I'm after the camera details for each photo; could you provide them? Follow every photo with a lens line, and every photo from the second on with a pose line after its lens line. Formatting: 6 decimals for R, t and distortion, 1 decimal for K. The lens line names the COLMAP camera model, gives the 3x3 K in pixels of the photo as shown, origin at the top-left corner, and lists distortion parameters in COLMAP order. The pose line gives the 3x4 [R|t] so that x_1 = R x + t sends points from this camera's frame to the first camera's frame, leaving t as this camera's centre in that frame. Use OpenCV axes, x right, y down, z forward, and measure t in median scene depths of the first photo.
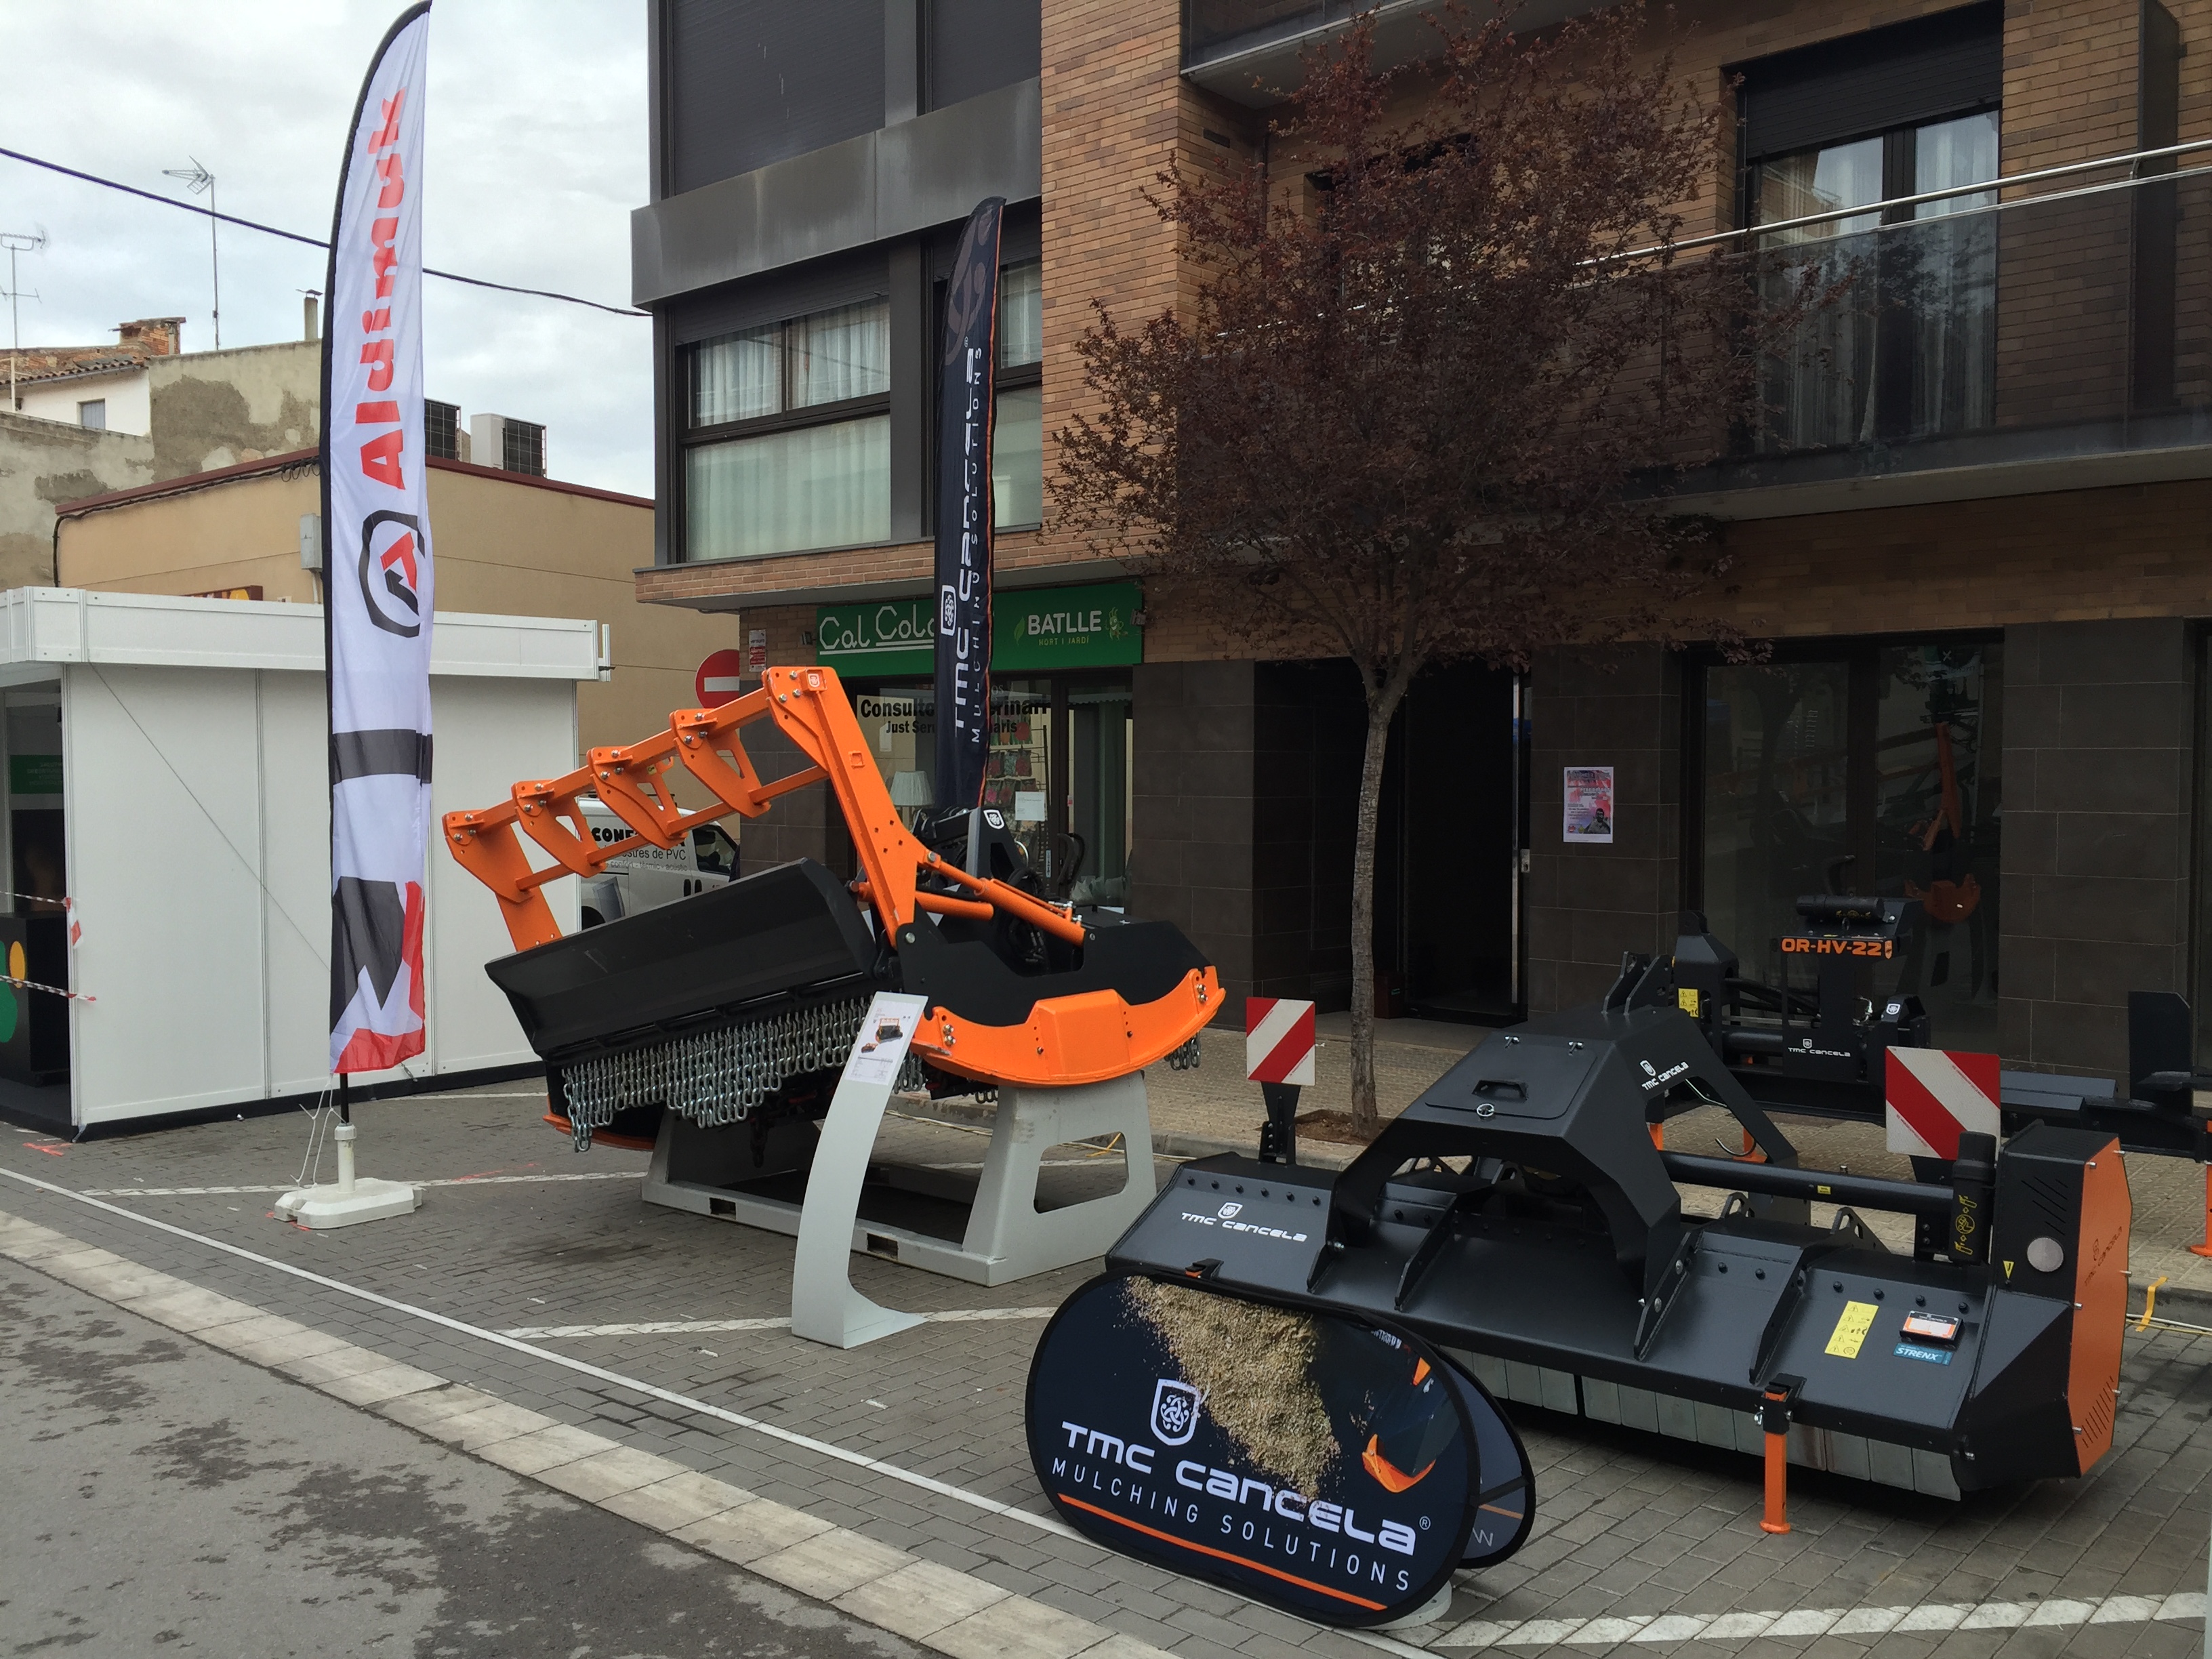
lens RADIAL K [[1881.6, 0, 1107.0], [0, 1881.6, 825.8], [0, 0, 1]] dist [0.075065, -0.100332]
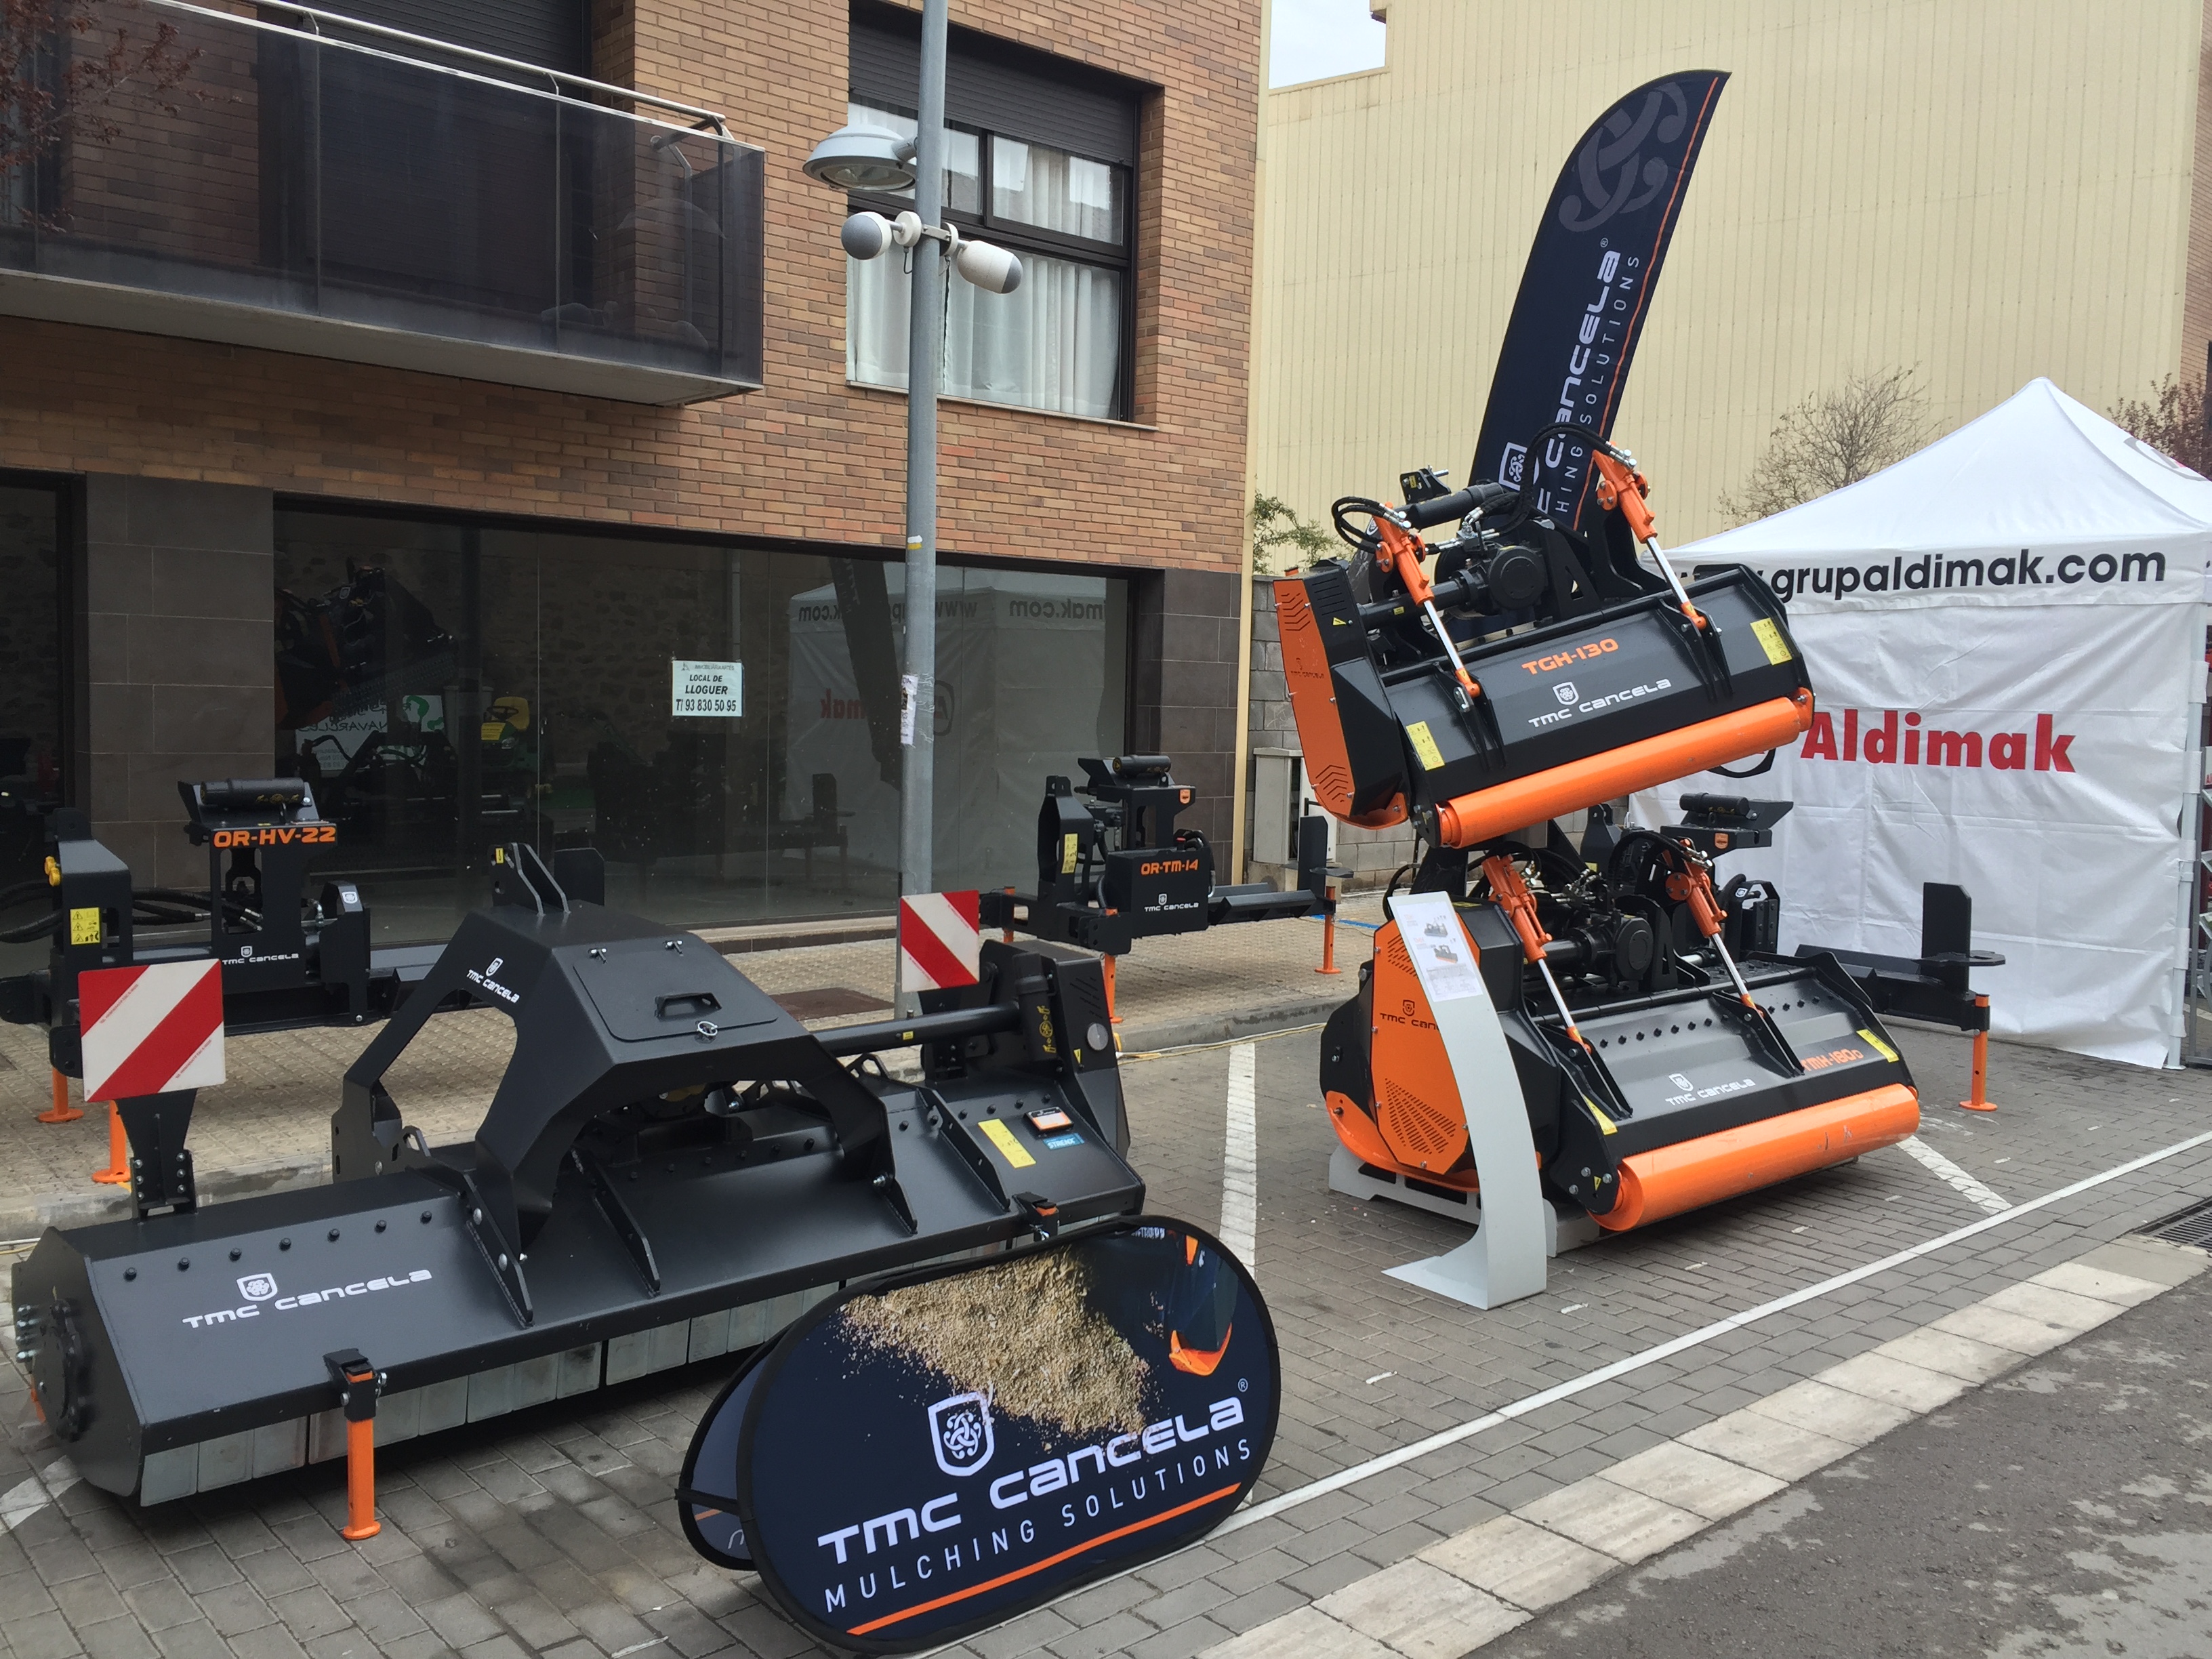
lens RADIAL K [[1881.6, 0, 1107.9], [0, 1881.6, 832.0], [0, 0, 1]] dist [0.075065, -0.100332]
pose [[0.123114, -0.069845, 0.989932, -0.727795], [0.006150, 0.997555, 0.069618, 0.005193], [-0.992373, -0.002482, 0.123243, 0.852186]]
